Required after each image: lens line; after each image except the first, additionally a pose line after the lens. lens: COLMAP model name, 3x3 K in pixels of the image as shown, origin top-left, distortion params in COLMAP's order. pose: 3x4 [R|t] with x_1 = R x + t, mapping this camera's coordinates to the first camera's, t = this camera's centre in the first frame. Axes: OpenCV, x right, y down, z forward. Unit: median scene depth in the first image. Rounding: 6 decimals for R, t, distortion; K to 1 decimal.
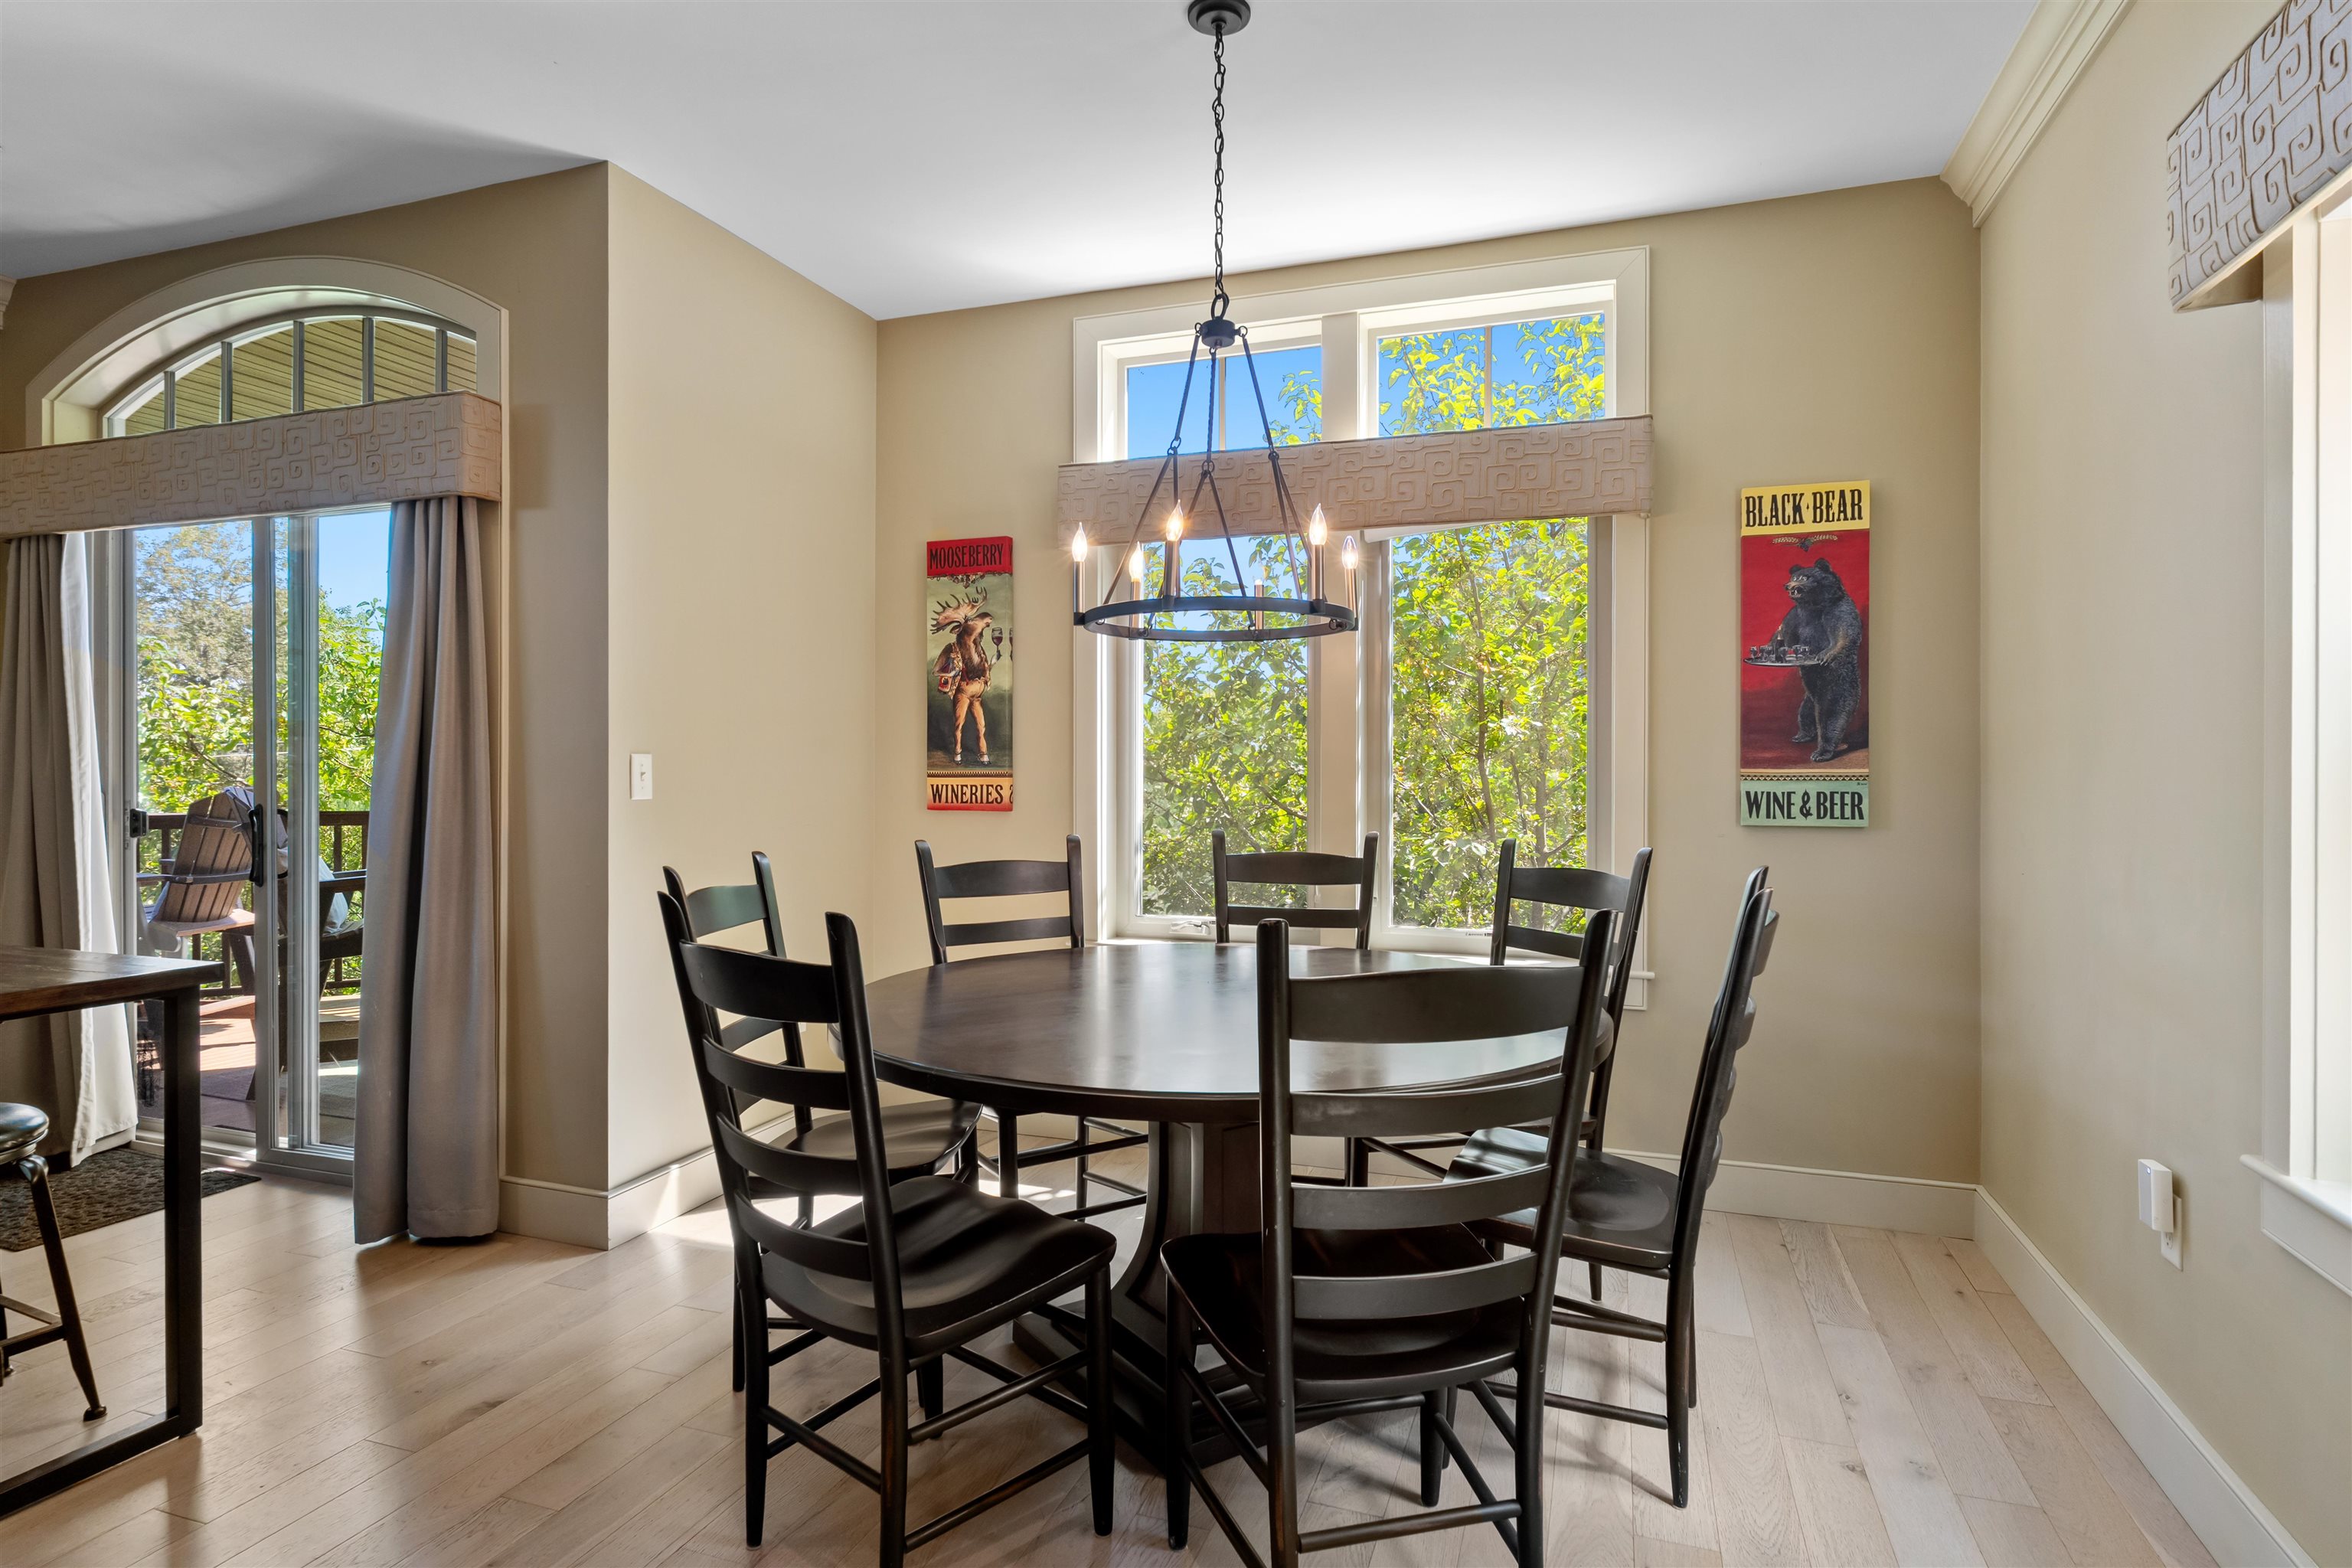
lens RADIAL K [[1218.8, 0, 1187.5], [0, 1218.8, 771.9], [0, 0, 1]] dist [-0.000263, 0.000287]
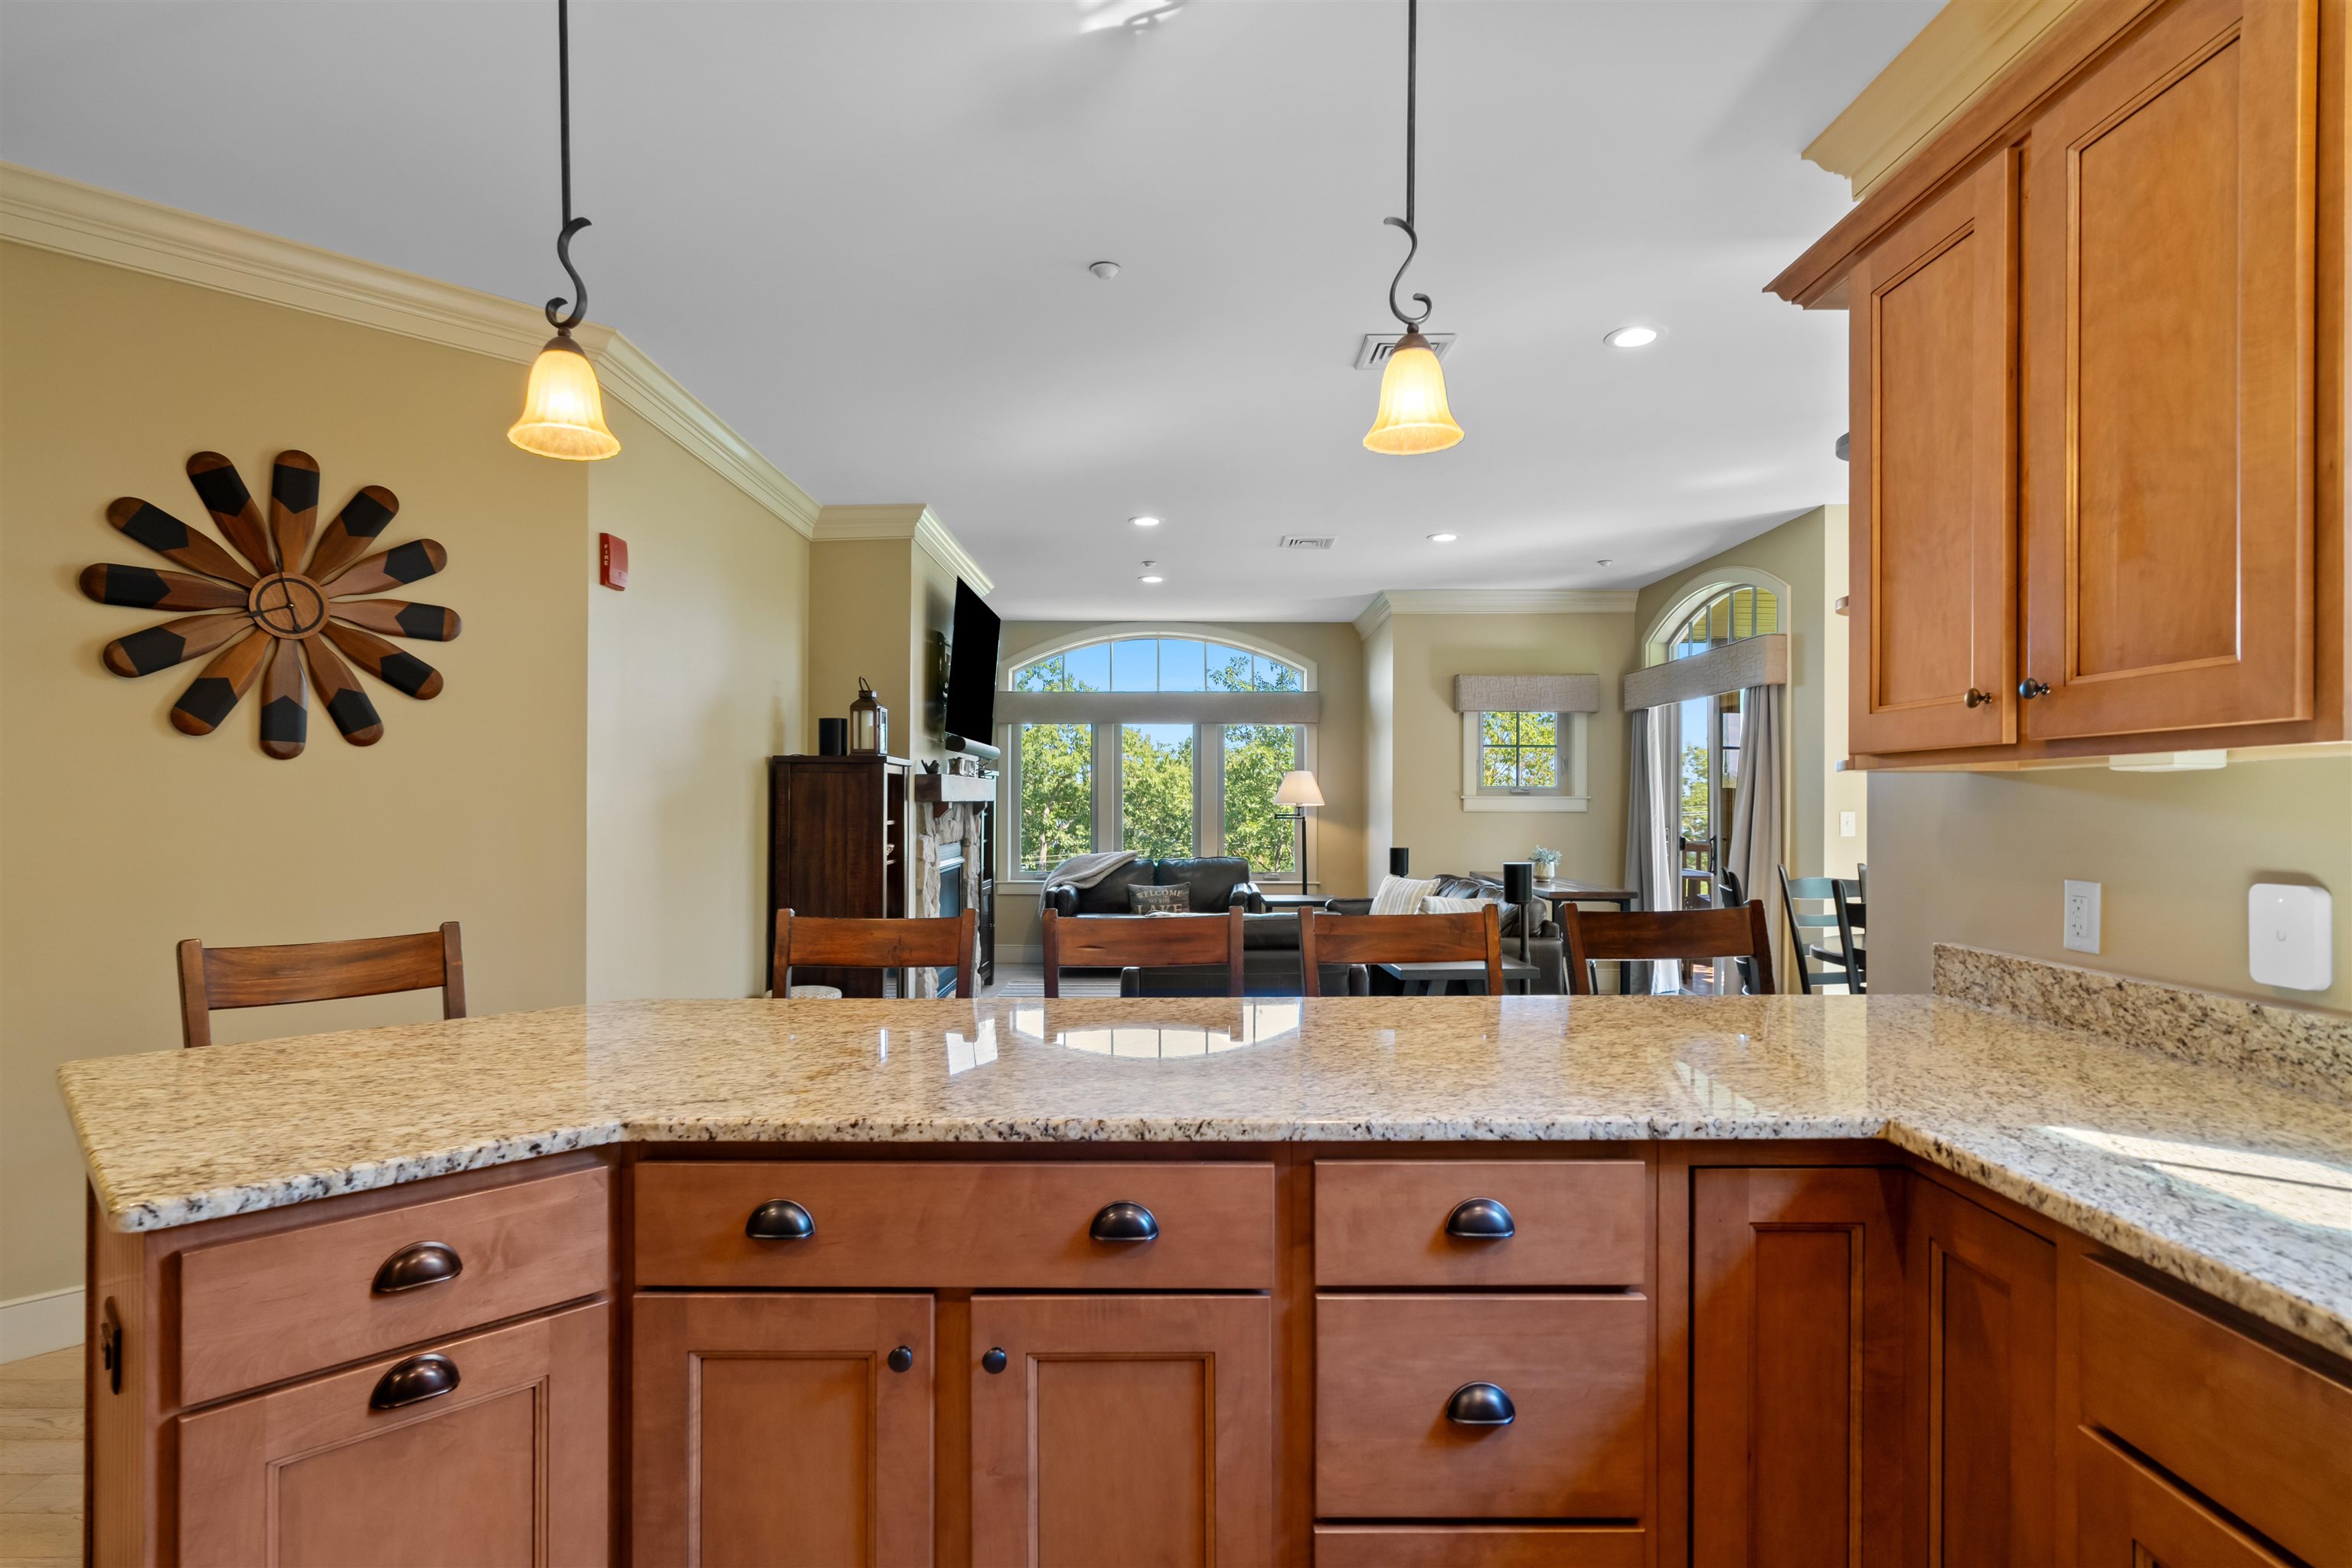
lens RADIAL K [[1207.8, 0, 1172.2], [0, 1207.8, 797.9], [0, 0, 1]] dist [-0.001974, 0.000384]
pose [[0.320522, -0.005537, -0.947225, 0.769340], [-0.007463, 0.999937, -0.008371, -0.009984], [0.947212, 0.009752, 0.320461, -0.449662]]
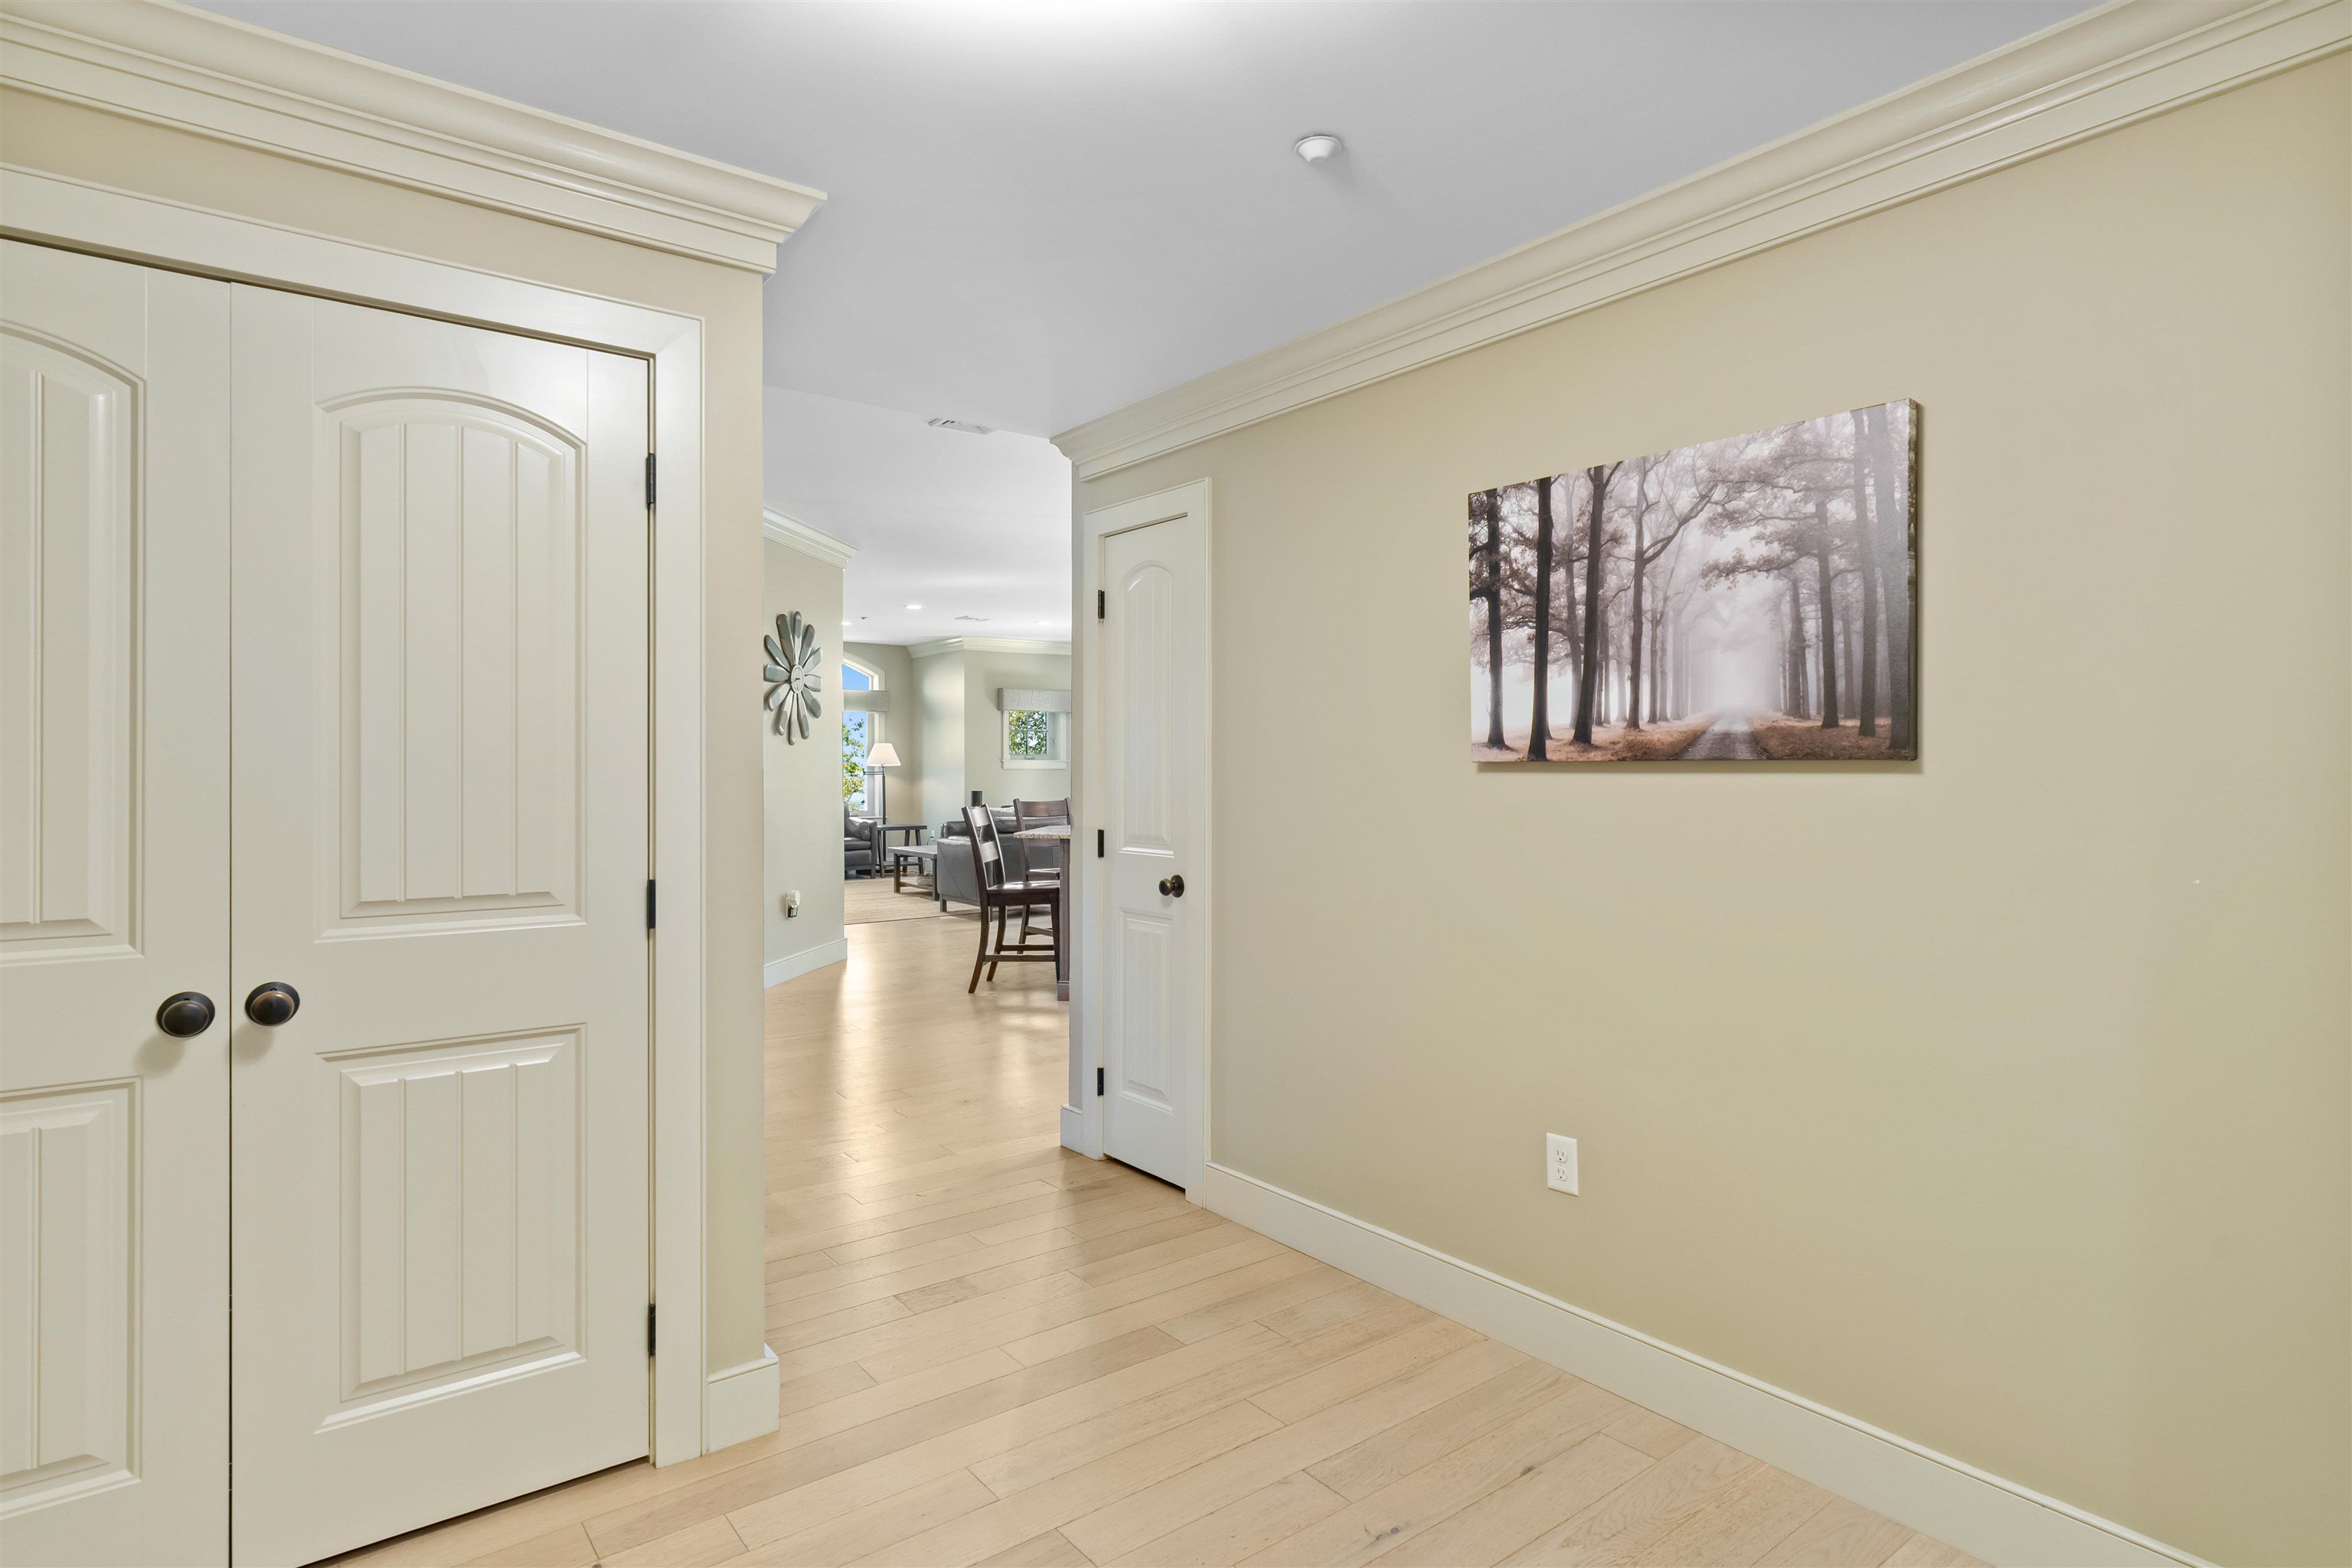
lens RADIAL K [[1209.7, 0, 1226.3], [0, 1209.7, 769.8], [0, 0, 1]] dist [0.000188, 0.000222]
pose [[0.851943, -0.000204, -0.523634, 1.351229], [-0.001301, 0.999996, -0.002506, 0.002388], [0.523633, 0.002816, 0.851939, -1.961561]]
